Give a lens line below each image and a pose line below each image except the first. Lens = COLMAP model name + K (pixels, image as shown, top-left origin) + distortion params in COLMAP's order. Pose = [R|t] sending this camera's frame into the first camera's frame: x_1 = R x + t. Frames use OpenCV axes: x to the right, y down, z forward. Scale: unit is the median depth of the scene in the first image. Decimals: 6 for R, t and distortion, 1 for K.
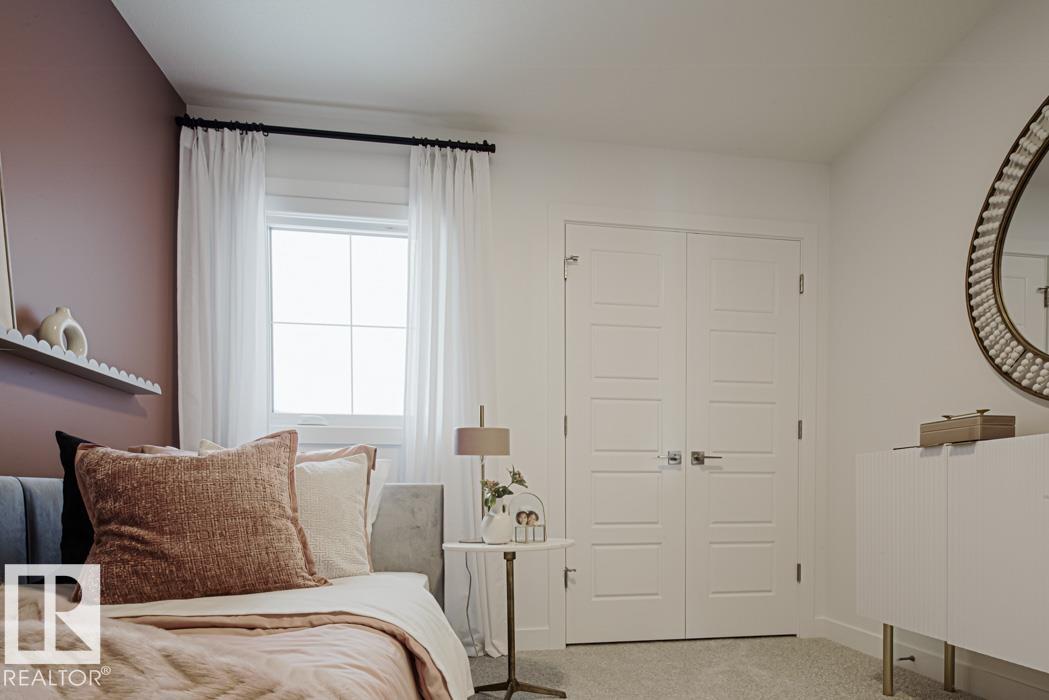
lens RADIAL K [[548.8, 0, 524.8], [0, 548.8, 450.8], [0, 0, 1]] dist [-0.000484, -0.000197]
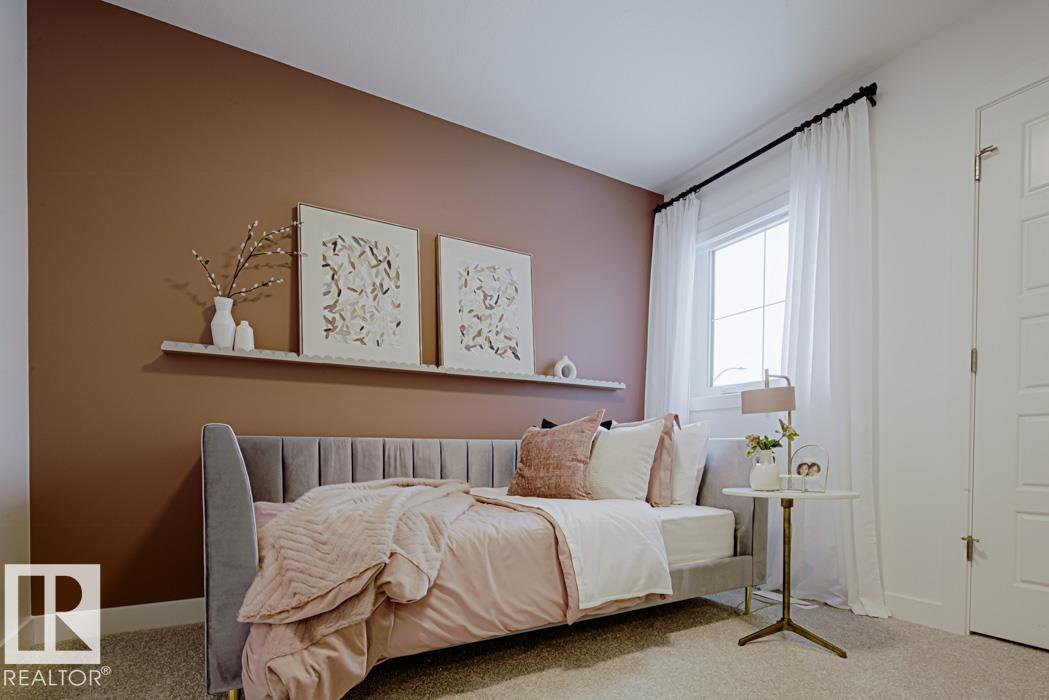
lens RADIAL K [[508.0, 0, 524.5], [0, 508.0, 350.0], [0, 0, 1]] dist [0.001138, -0.000264]
pose [[0.369912, -0.180942, -0.911277, 0.741606], [0.079379, 0.983420, -0.163045, 0.011915], [0.925670, -0.012024, 0.378142, 0.122672]]
